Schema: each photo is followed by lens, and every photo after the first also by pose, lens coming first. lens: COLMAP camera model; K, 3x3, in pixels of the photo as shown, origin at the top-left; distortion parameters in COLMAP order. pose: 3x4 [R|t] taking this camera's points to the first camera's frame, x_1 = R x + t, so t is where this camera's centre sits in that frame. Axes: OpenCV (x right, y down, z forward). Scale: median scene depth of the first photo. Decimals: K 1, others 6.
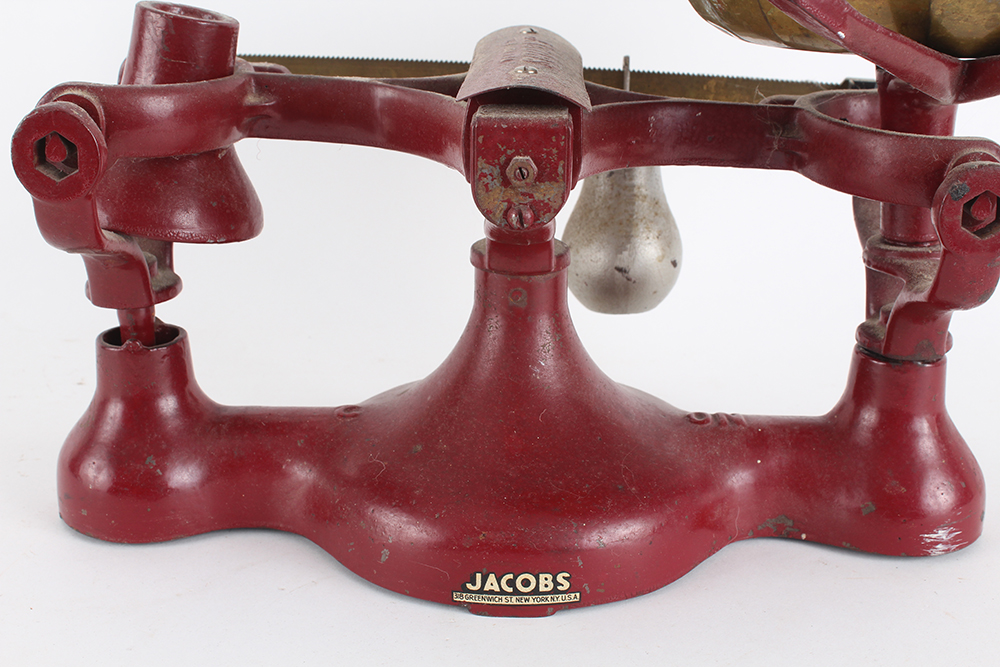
lens RADIAL K [[1411.2, 0, 496.6], [0, 1411.2, 336.1], [0, 0, 1]] dist [-0.027729, 0.000000]
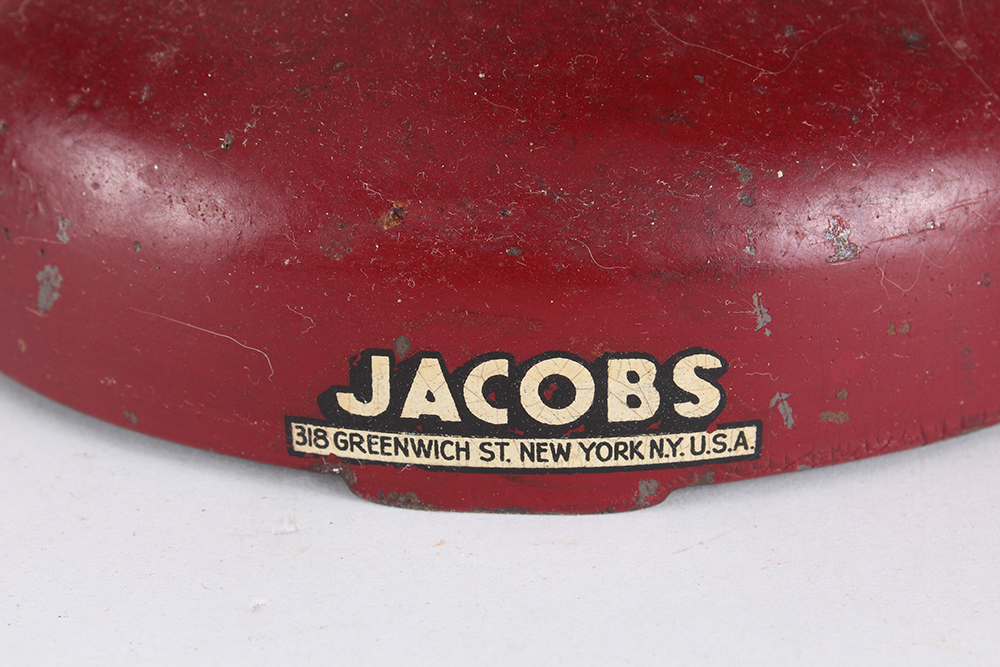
lens RADIAL K [[1630.4, 0, 502.9], [0, 1630.4, 330.9], [0, 0, 1]] dist [0.042919, 0.000000]
pose [[0.998608, 0.001678, -0.052720, 0.026778], [0.008988, 0.979466, 0.201411, 0.101152], [0.051975, -0.201605, 0.978087, 0.697783]]
